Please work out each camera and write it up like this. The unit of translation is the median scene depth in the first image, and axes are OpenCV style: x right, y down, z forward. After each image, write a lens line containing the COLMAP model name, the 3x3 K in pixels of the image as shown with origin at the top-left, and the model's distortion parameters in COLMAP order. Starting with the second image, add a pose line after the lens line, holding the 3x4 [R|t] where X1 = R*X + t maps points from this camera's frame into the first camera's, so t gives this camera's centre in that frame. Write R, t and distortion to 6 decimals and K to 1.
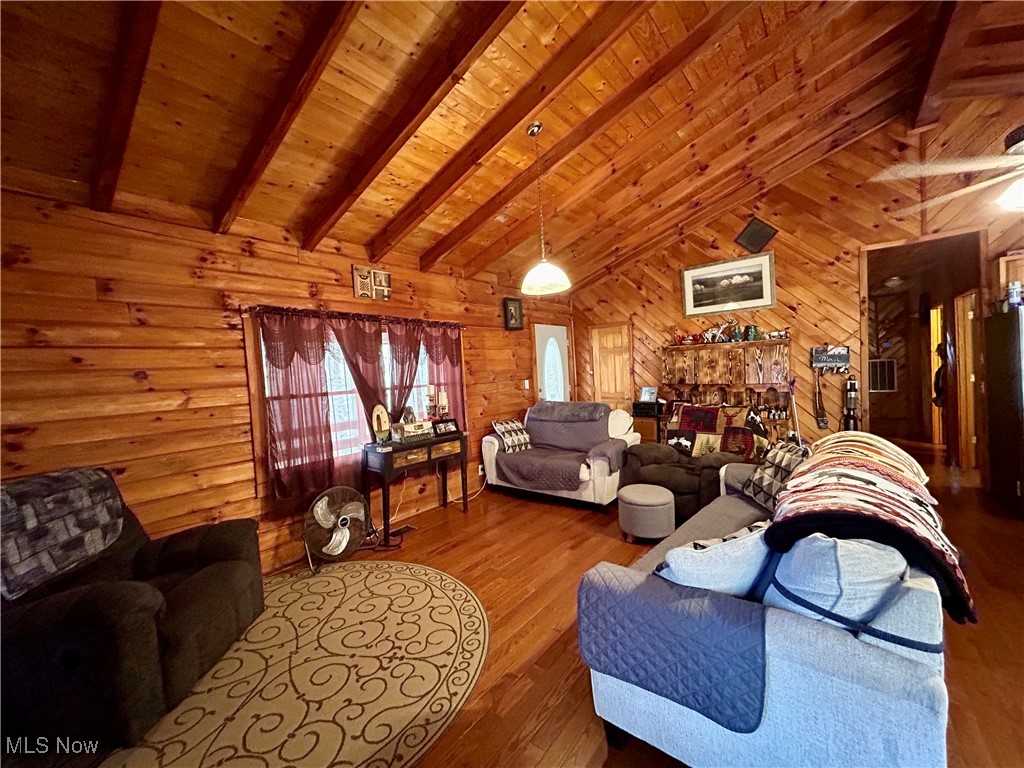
lens RADIAL K [[412.1, 0, 511.2], [0, 412.1, 384.5], [0, 0, 1]] dist [0.002304, -0.000097]
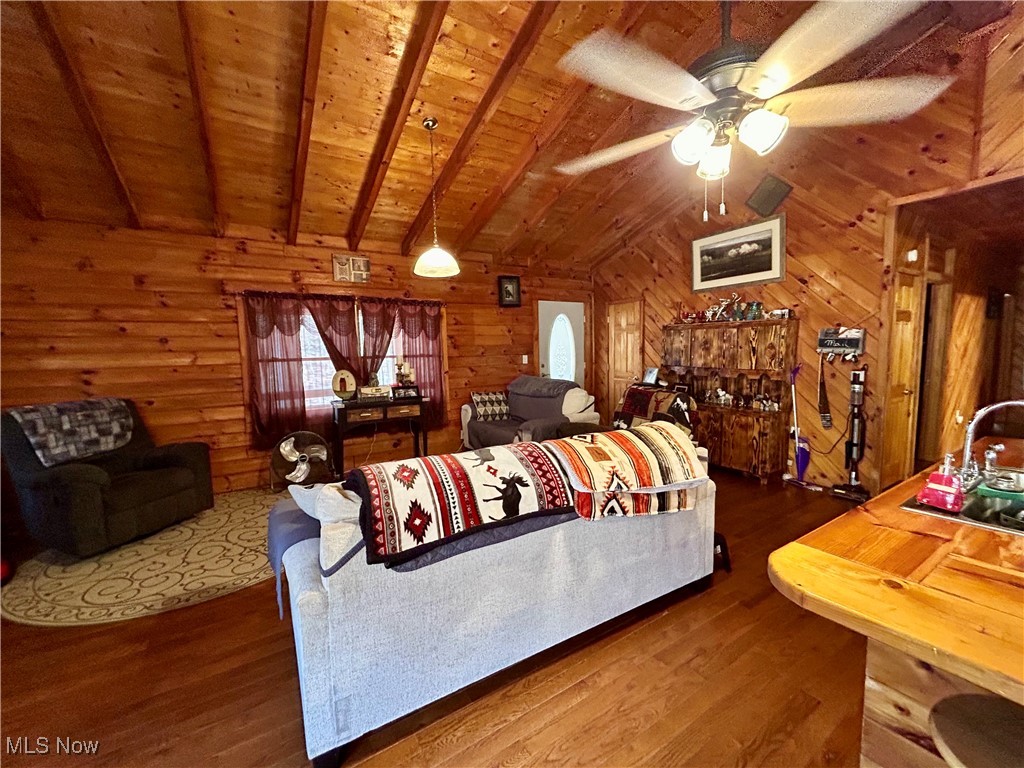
lens RADIAL K [[412.1, 0, 512.5], [0, 412.1, 385.5], [0, 0, 1]] dist [0.002304, -0.000097]
pose [[0.943589, 0.062871, -0.325095, 0.503520], [-0.040988, 0.996435, 0.073737, -0.014552], [0.328572, -0.056252, 0.942802, 0.004610]]
